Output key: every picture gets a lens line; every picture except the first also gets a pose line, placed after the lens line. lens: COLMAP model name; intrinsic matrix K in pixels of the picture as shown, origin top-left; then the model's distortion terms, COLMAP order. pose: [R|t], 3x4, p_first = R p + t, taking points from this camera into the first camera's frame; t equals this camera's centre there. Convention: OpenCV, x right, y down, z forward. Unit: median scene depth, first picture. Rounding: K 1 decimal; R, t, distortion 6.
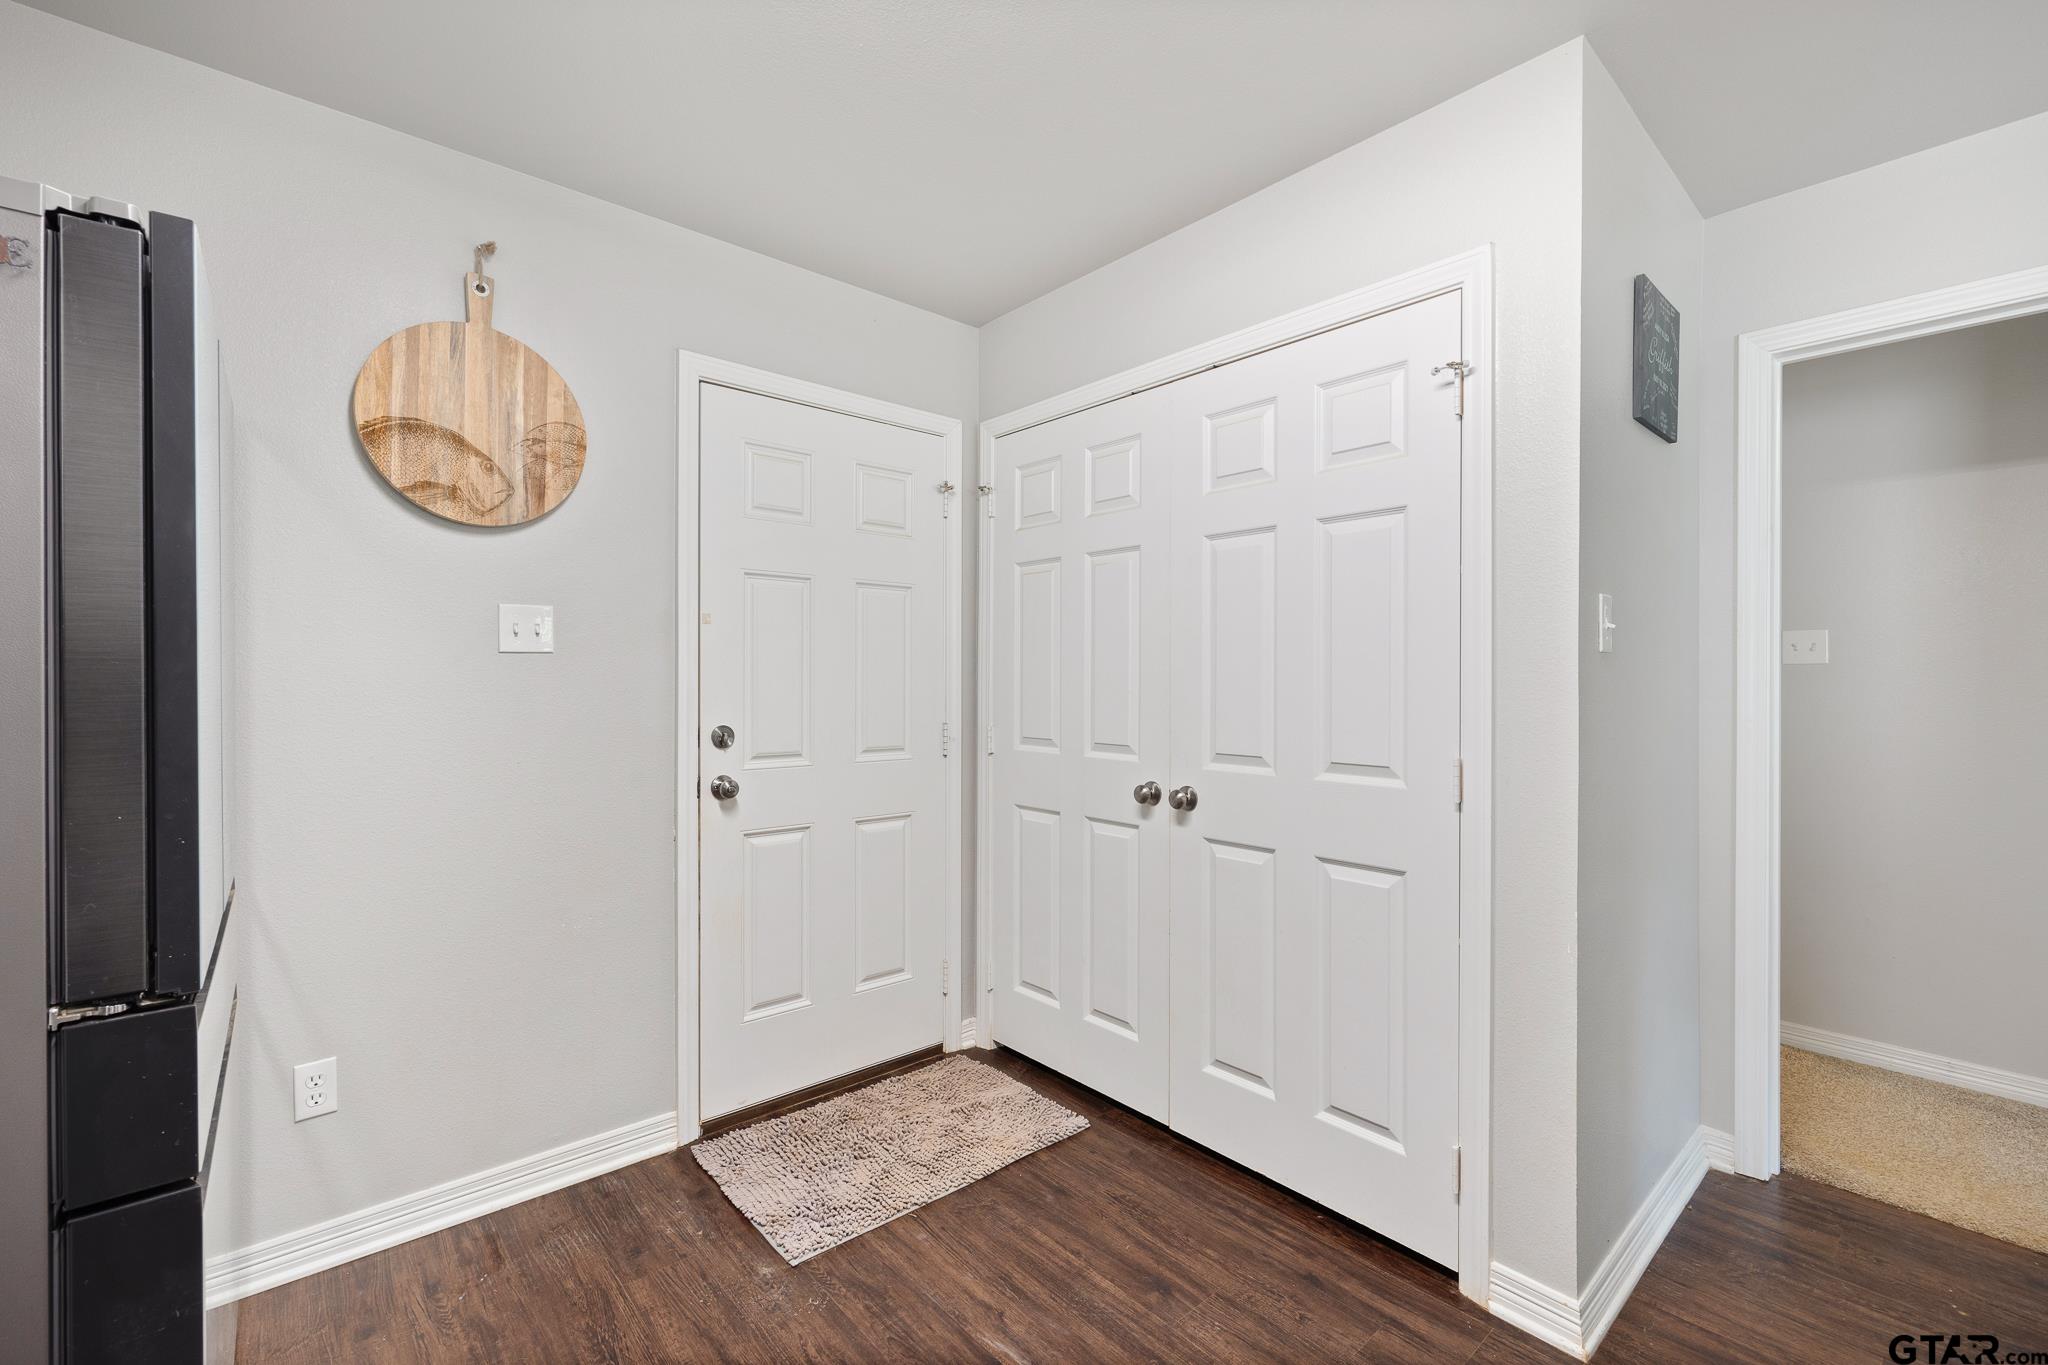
lens RADIAL K [[862.1, 0, 1046.7], [0, 862.1, 682.1], [0, 0, 1]] dist [0.002480, 0.000157]
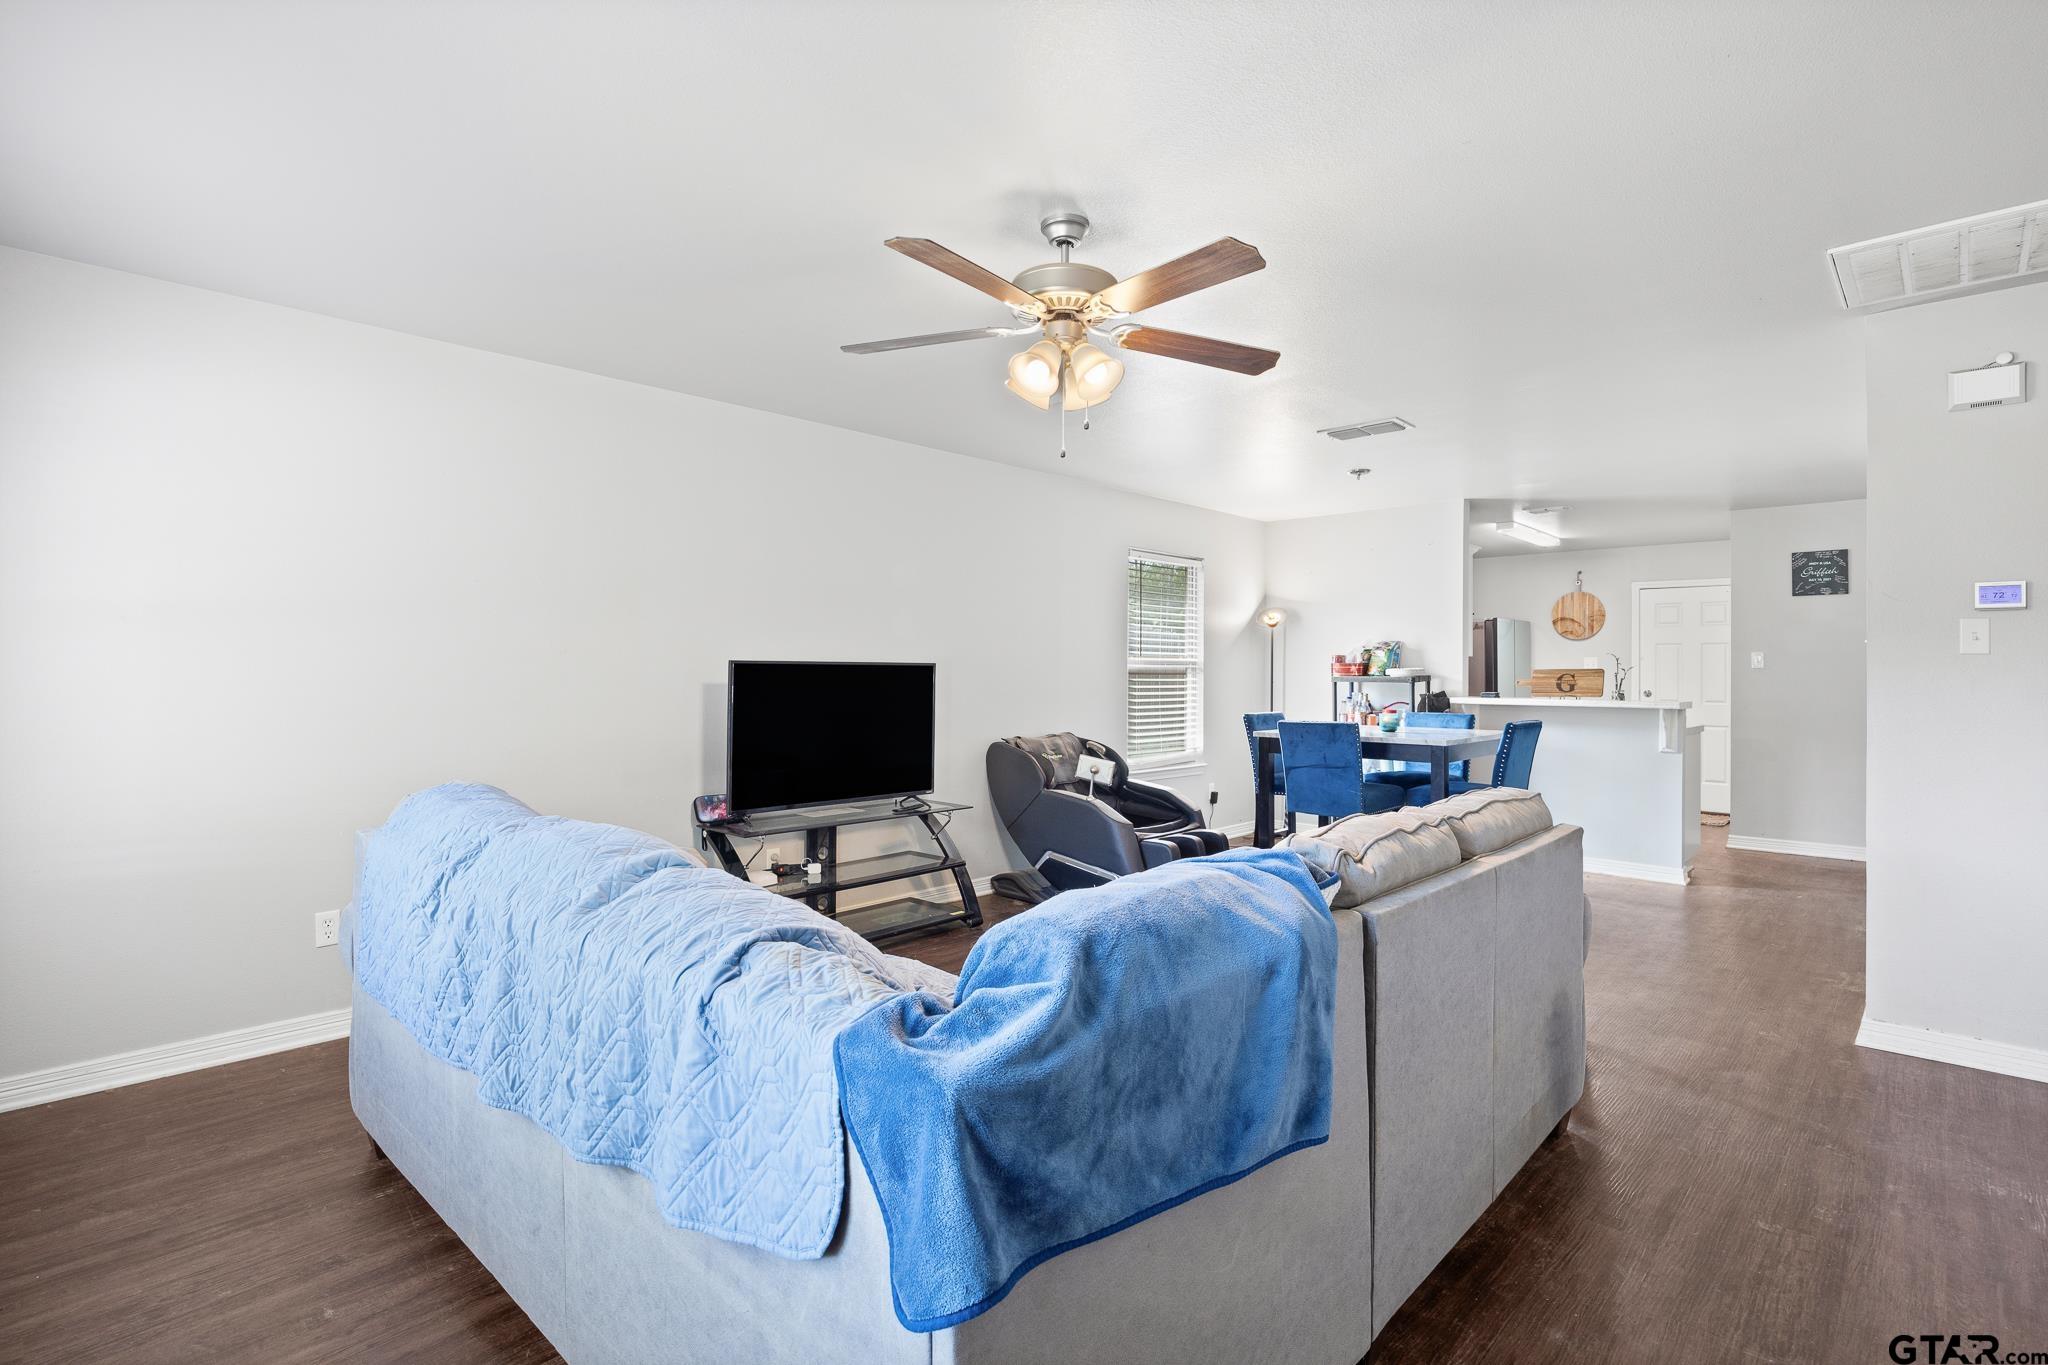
lens RADIAL K [[974.3, 0, 1022.7], [0, 974.3, 667.2], [0, 0, 1]] dist [0.000014, -0.000219]
pose [[0.097641, -0.004276, -0.995212, 3.709838], [-0.005816, 0.999971, -0.004867, -0.007475], [0.995205, 0.006264, 0.097614, -2.098563]]
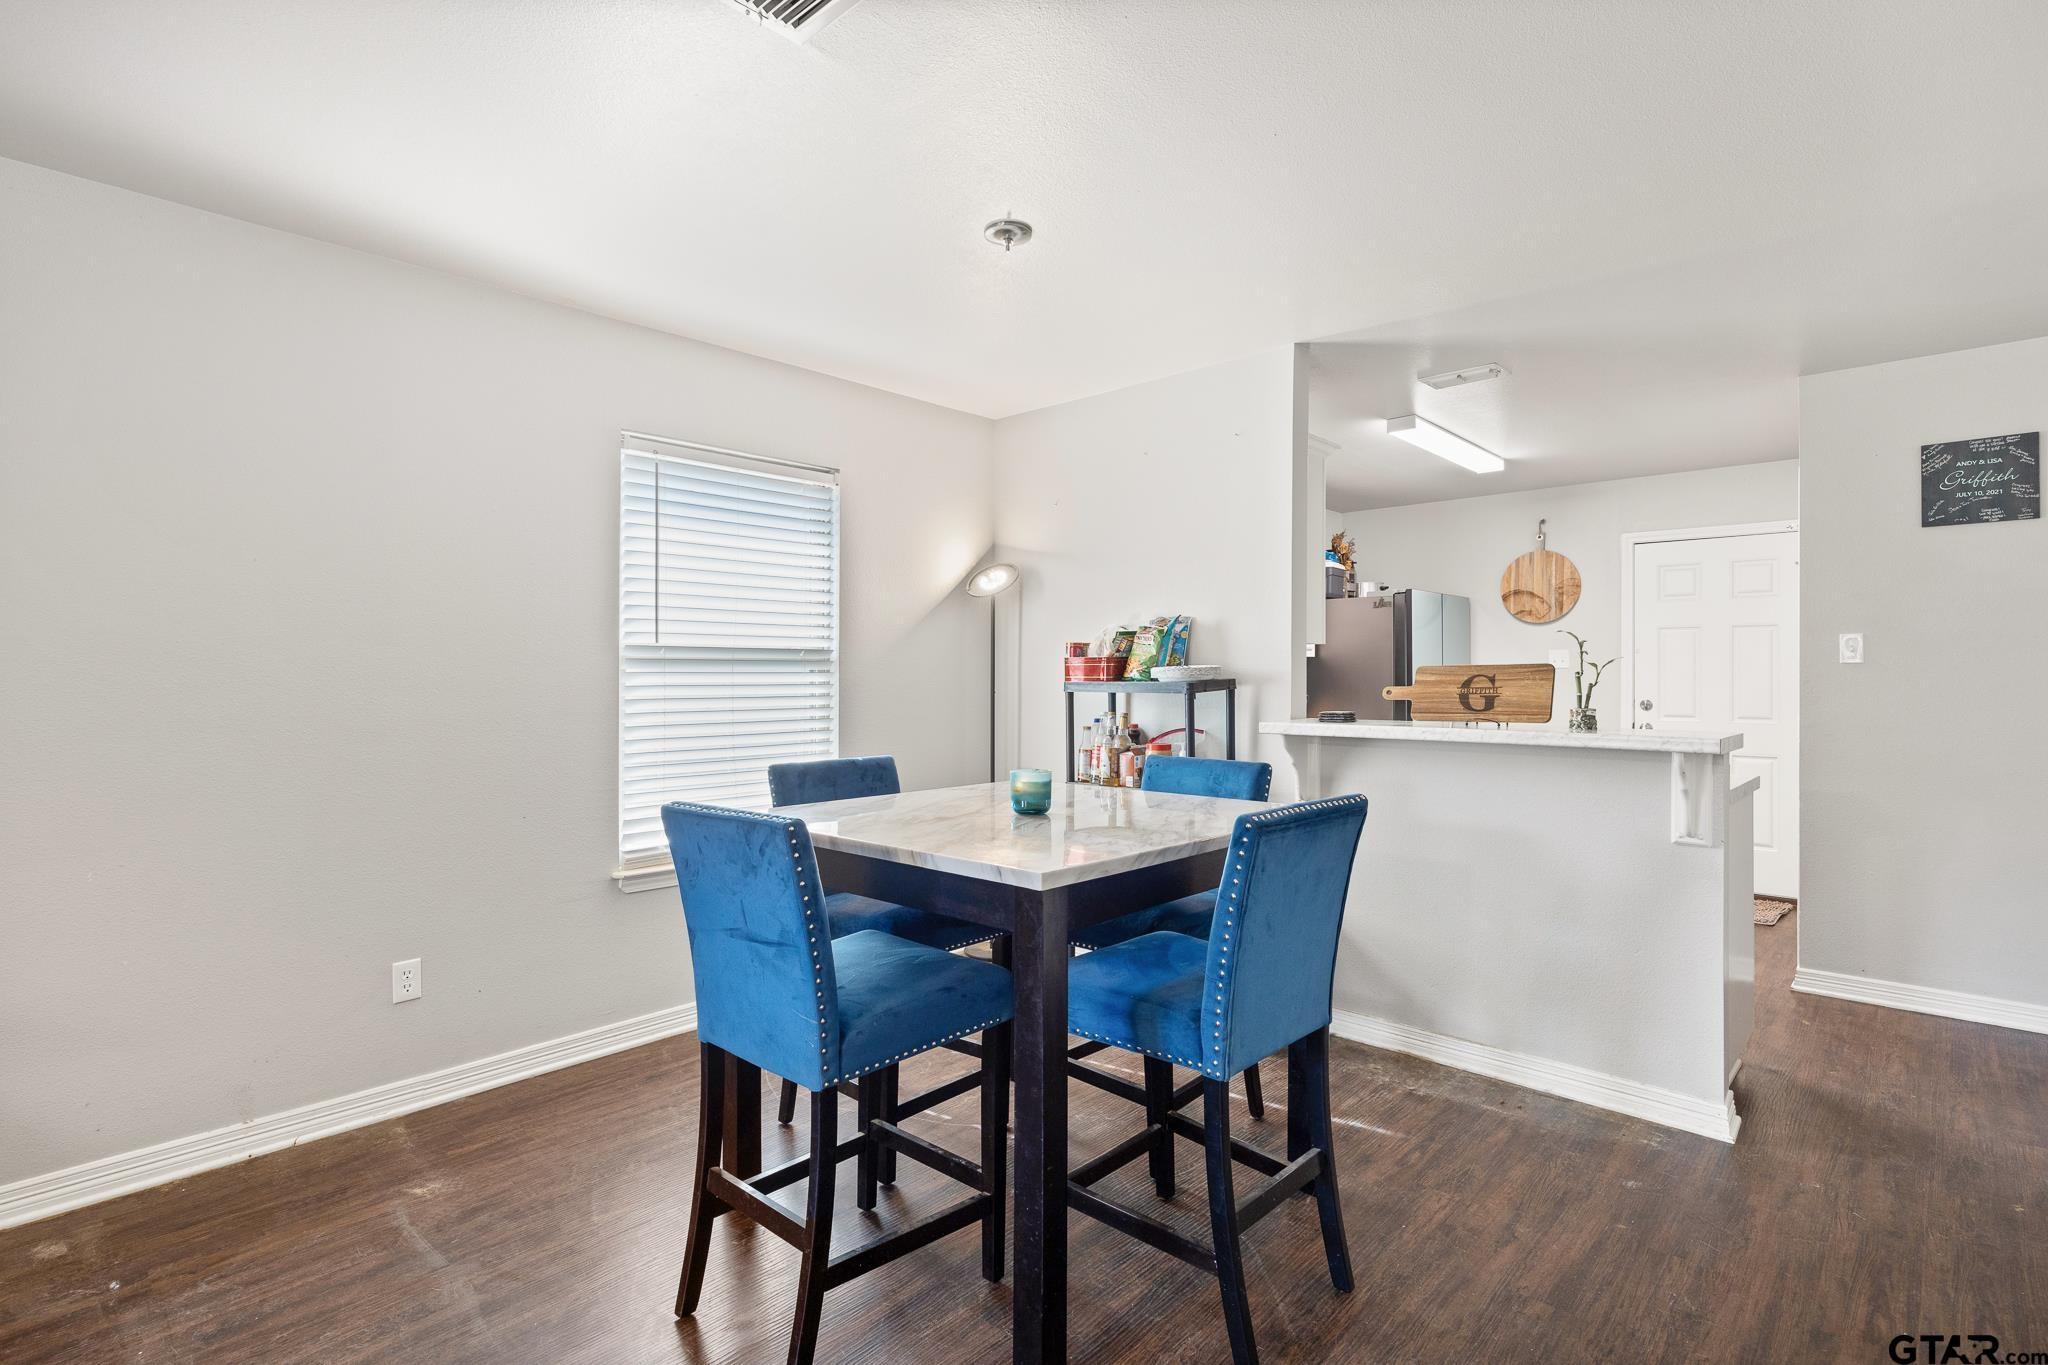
lens RADIAL K [[929.4, 0, 1024.0], [0, 929.4, 682.5], [0, 0, 1]] dist [0.000219, -0.000165]
pose [[0.078021, 0.007614, -0.996923, 2.148369], [-0.001370, 0.999971, 0.007530, -0.009886], [0.996951, 0.000778, 0.078029, -0.865302]]
